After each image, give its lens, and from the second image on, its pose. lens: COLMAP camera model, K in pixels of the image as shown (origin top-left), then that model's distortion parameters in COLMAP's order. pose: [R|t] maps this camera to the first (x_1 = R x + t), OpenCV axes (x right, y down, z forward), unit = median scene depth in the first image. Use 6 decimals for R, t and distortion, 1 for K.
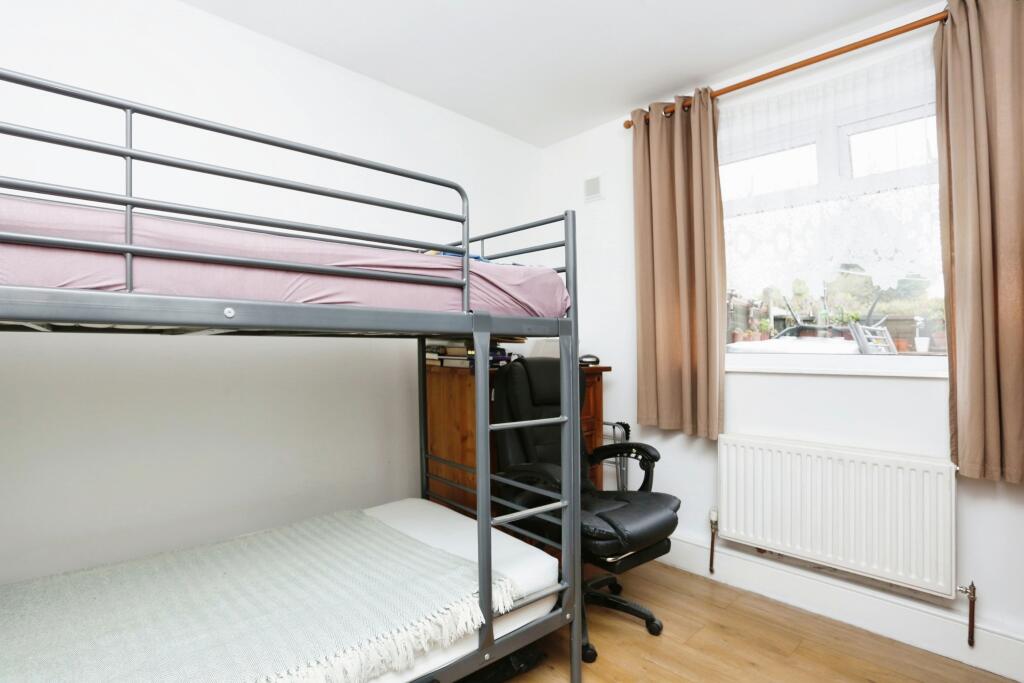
lens RADIAL K [[530.7, 0, 512.0], [0, 530.7, 341.5], [0, 0, 1]] dist [-0.000657, 0.000003]
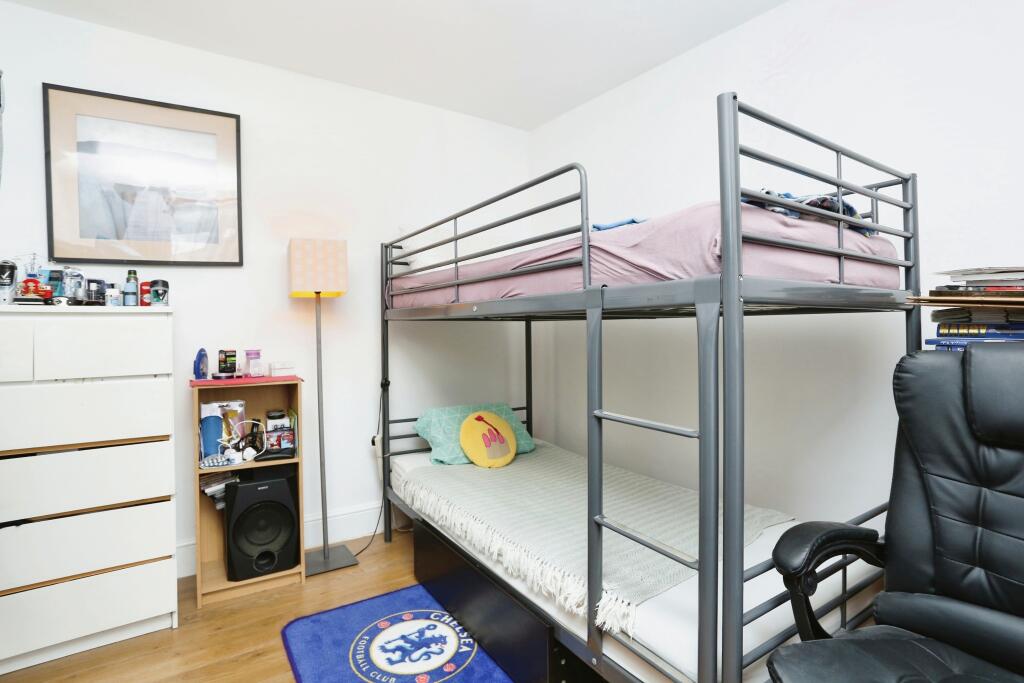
lens RADIAL K [[501.3, 0, 512.8], [0, 501.3, 328.8], [0, 0, 1]] dist [0.000266, 0.000077]
pose [[-0.117737, -0.007816, -0.993014, 0.840397], [0.018269, 0.999783, -0.010036, 0.024330], [0.992877, -0.019323, -0.117568, 0.976630]]
